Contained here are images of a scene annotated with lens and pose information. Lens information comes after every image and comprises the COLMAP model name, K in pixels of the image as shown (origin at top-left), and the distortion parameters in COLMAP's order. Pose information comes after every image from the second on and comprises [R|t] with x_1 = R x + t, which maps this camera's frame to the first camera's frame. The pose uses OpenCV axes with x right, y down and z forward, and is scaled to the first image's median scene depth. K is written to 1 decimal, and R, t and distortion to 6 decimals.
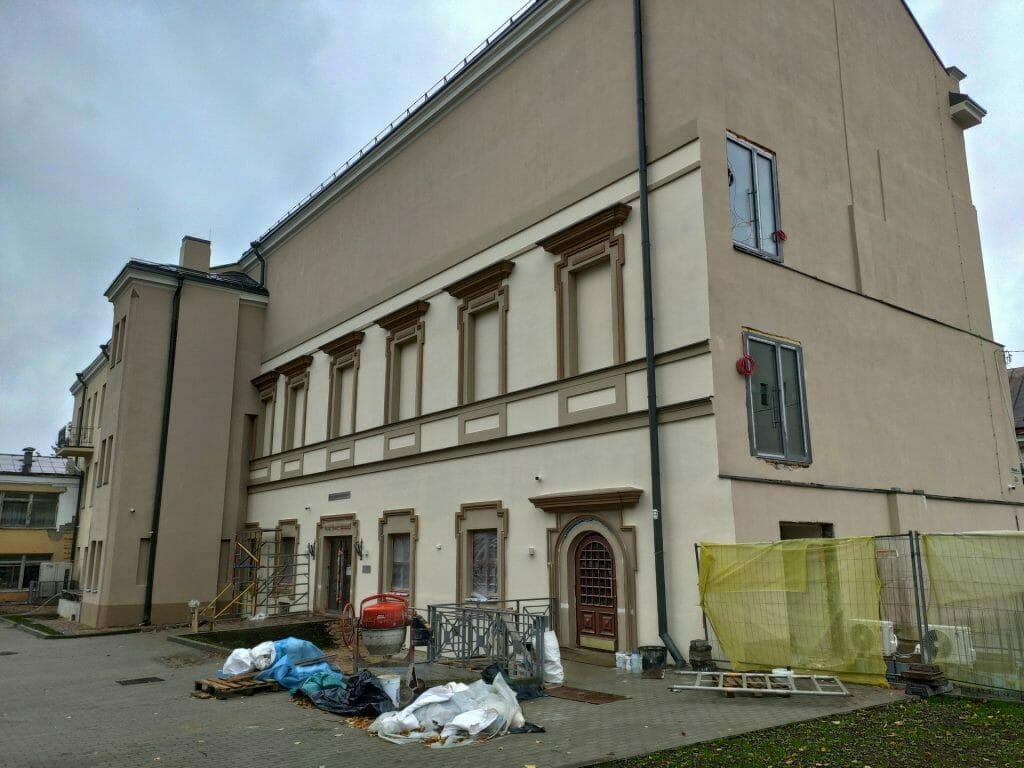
lens RADIAL K [[776.4, 0, 512.0], [0, 776.4, 384.0], [0, 0, 1]] dist [0.065831, -0.078948]
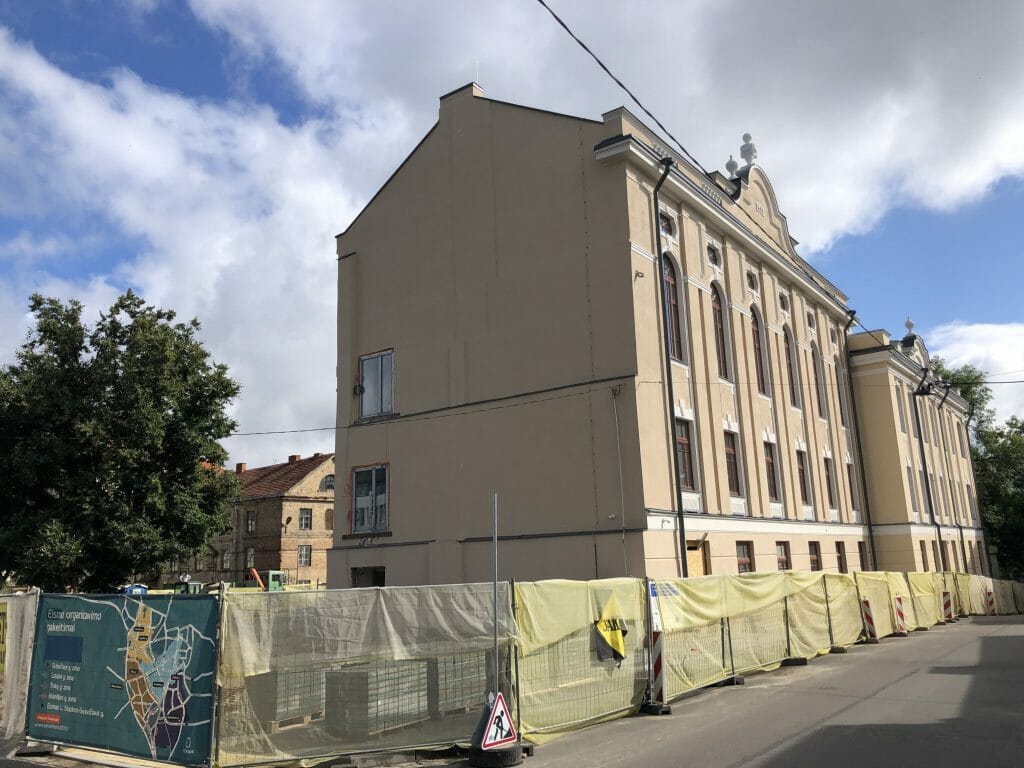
lens RADIAL K [[834.8, 0, 515.5], [0, 834.8, 379.2], [0, 0, 1]] dist [0.018187, 0.011166]
pose [[0.277541, -0.216884, -0.935912, 1.701169], [0.229696, 0.960911, -0.154562, 0.094026], [0.932851, -0.172078, 0.316510, 0.531631]]
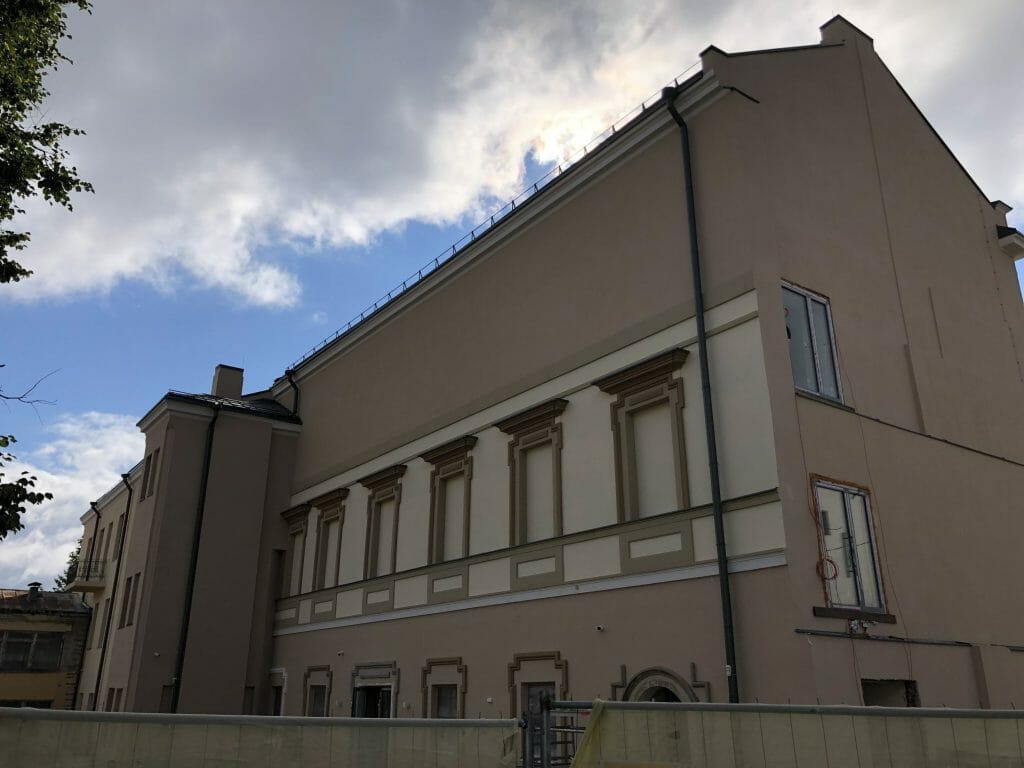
lens RADIAL K [[850.2, 0, 504.0], [0, 850.2, 369.0], [0, 0, 1]] dist [0.016505, -0.003939]
pose [[0.999425, -0.006034, -0.033359, -0.039038], [0.000737, 0.987663, -0.156592, -0.023697], [0.033893, 0.156478, 0.987100, -0.072835]]
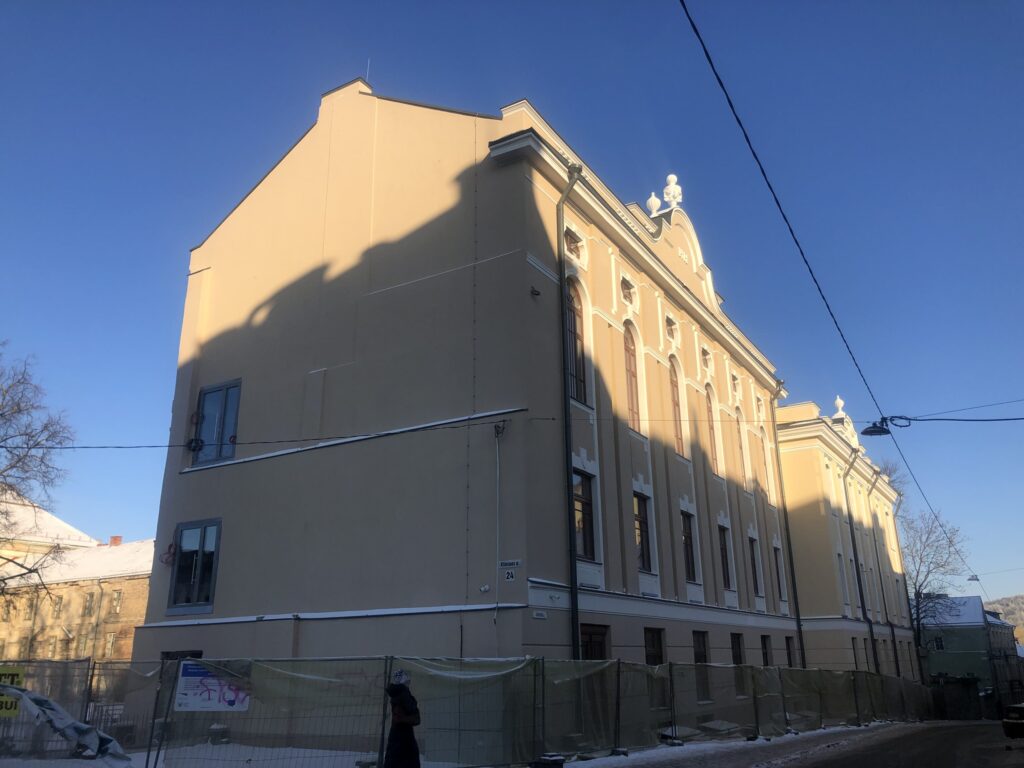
lens RADIAL K [[834.8, 0, 515.5], [0, 834.8, 379.2], [0, 0, 1]] dist [0.018187, 0.011166]
pose [[0.363233, -0.302044, -0.881380, 1.481648], [0.203863, 0.948836, -0.241144, 0.139578], [0.909121, -0.092090, 0.406224, 0.678349]]
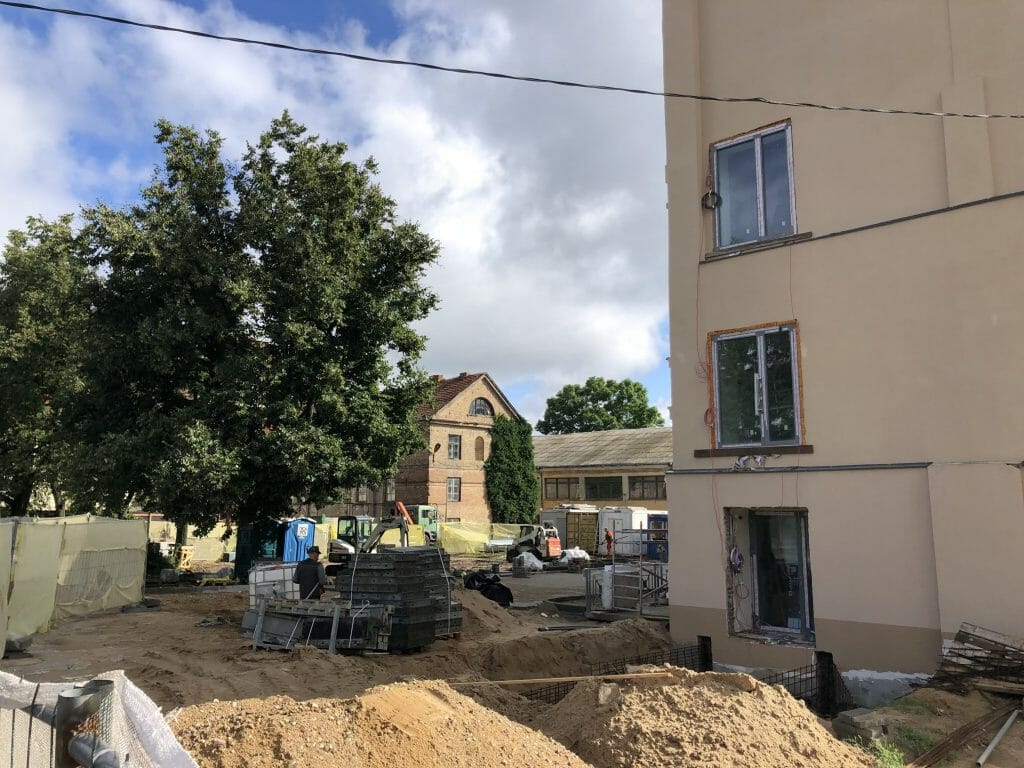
lens RADIAL K [[821.1, 0, 512.0], [0, 821.1, 381.2], [0, 0, 1]] dist [0.044723, -0.002263]
pose [[0.187091, -0.148451, -0.971061, 0.944110], [0.197884, 0.973947, -0.110767, 0.047175], [0.962205, -0.171434, 0.211593, 0.321953]]
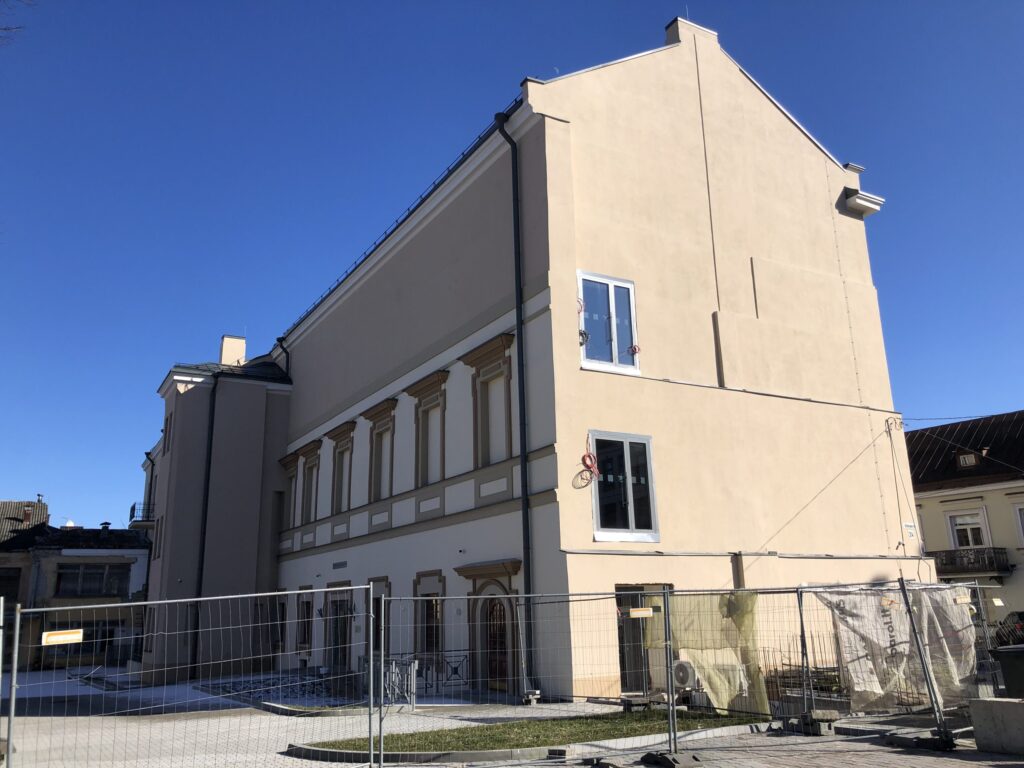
lens RADIAL K [[850.2, 0, 504.0], [0, 850.2, 369.0], [0, 0, 1]] dist [0.016505, -0.003939]
pose [[0.990279, -0.056137, -0.127261, 0.237874], [0.047836, 0.996581, -0.067372, -0.058958], [0.130608, 0.060629, 0.989578, -0.285987]]
